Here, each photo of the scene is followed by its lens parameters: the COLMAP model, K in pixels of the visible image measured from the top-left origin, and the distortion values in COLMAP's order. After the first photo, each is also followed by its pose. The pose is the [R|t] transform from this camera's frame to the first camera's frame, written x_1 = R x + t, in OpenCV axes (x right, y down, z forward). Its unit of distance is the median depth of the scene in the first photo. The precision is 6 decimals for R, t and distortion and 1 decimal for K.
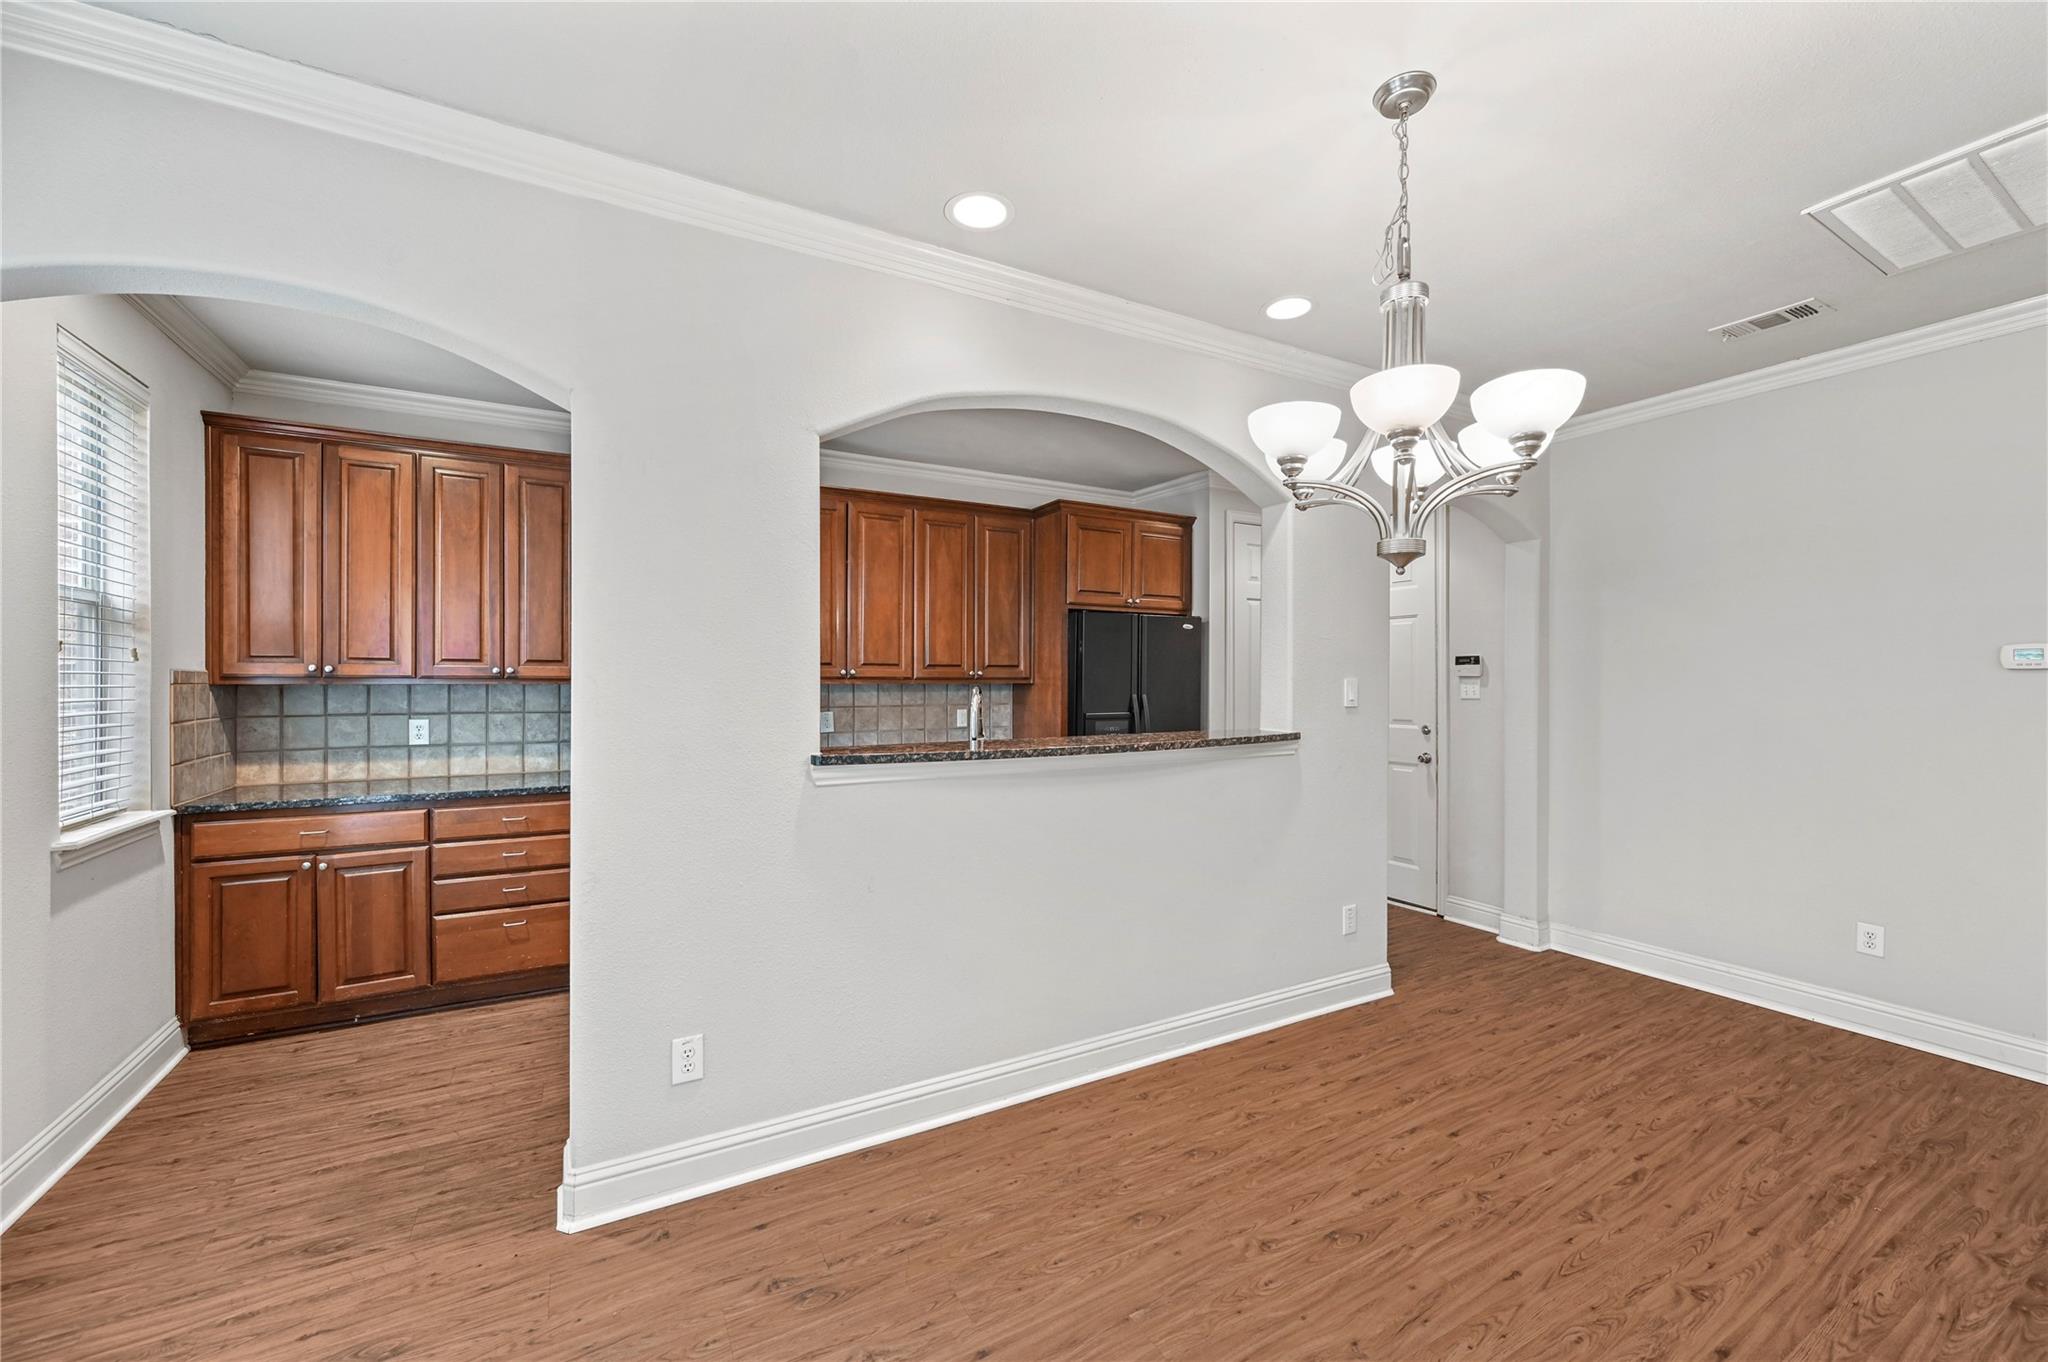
lens RADIAL K [[809.9, 0, 1030.5], [0, 809.9, 680.8], [0, 0, 1]] dist [0.001907, 0.000319]
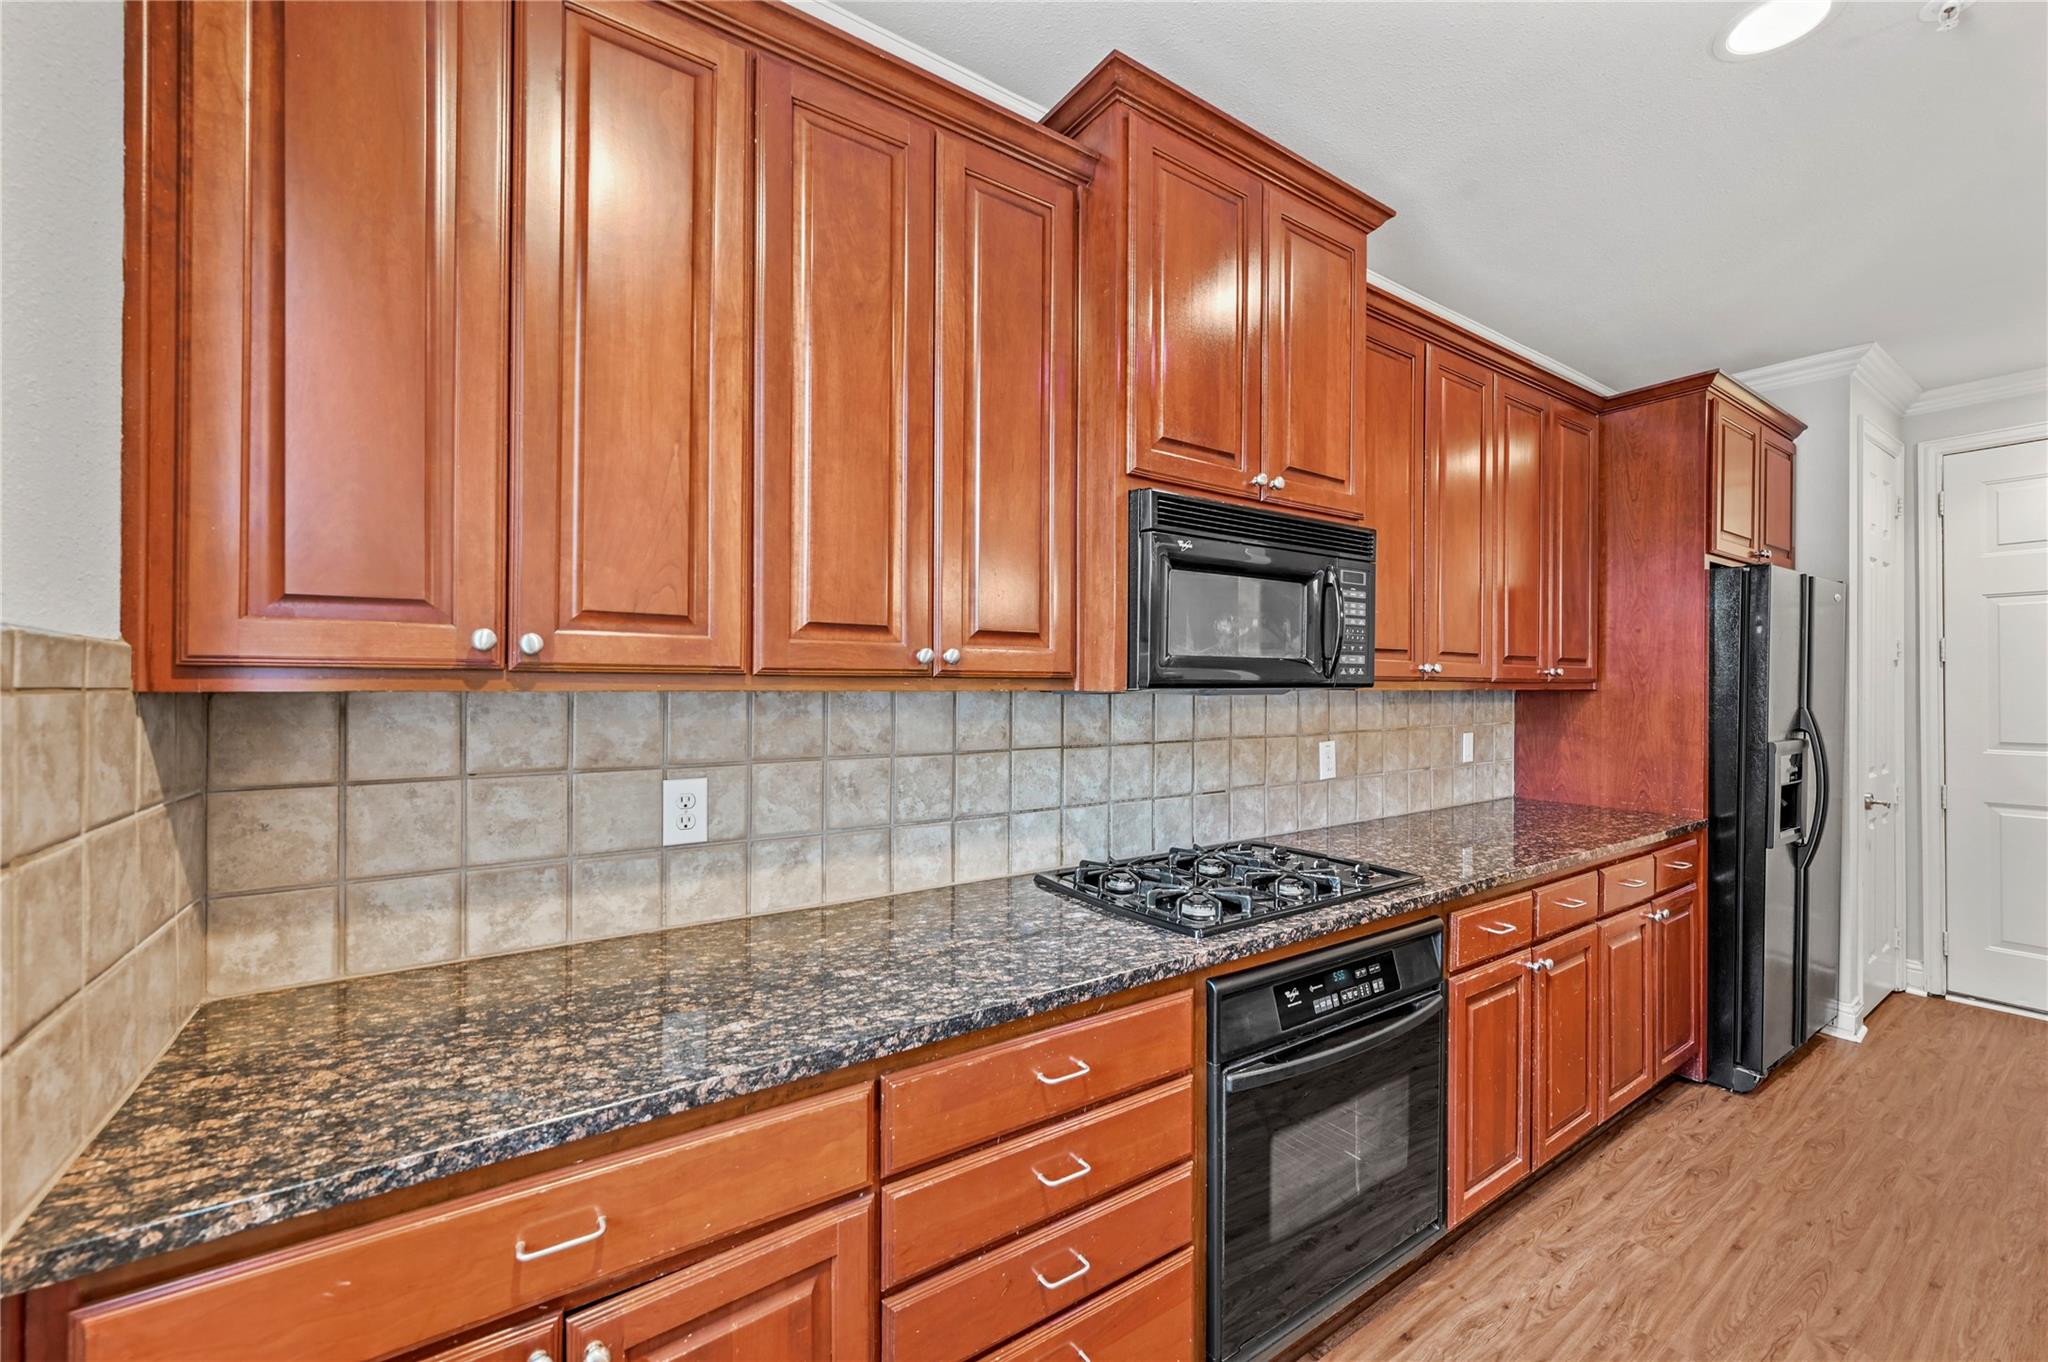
lens RADIAL K [[809.9, 0, 1025.8], [0, 809.9, 680.7], [0, 0, 1]] dist [0.001907, 0.000319]
pose [[0.995839, 0.003849, 0.091048, -0.704361], [-0.003438, 0.999983, -0.004668, 0.000986], [-0.091064, 0.004336, 0.995836, 0.667343]]
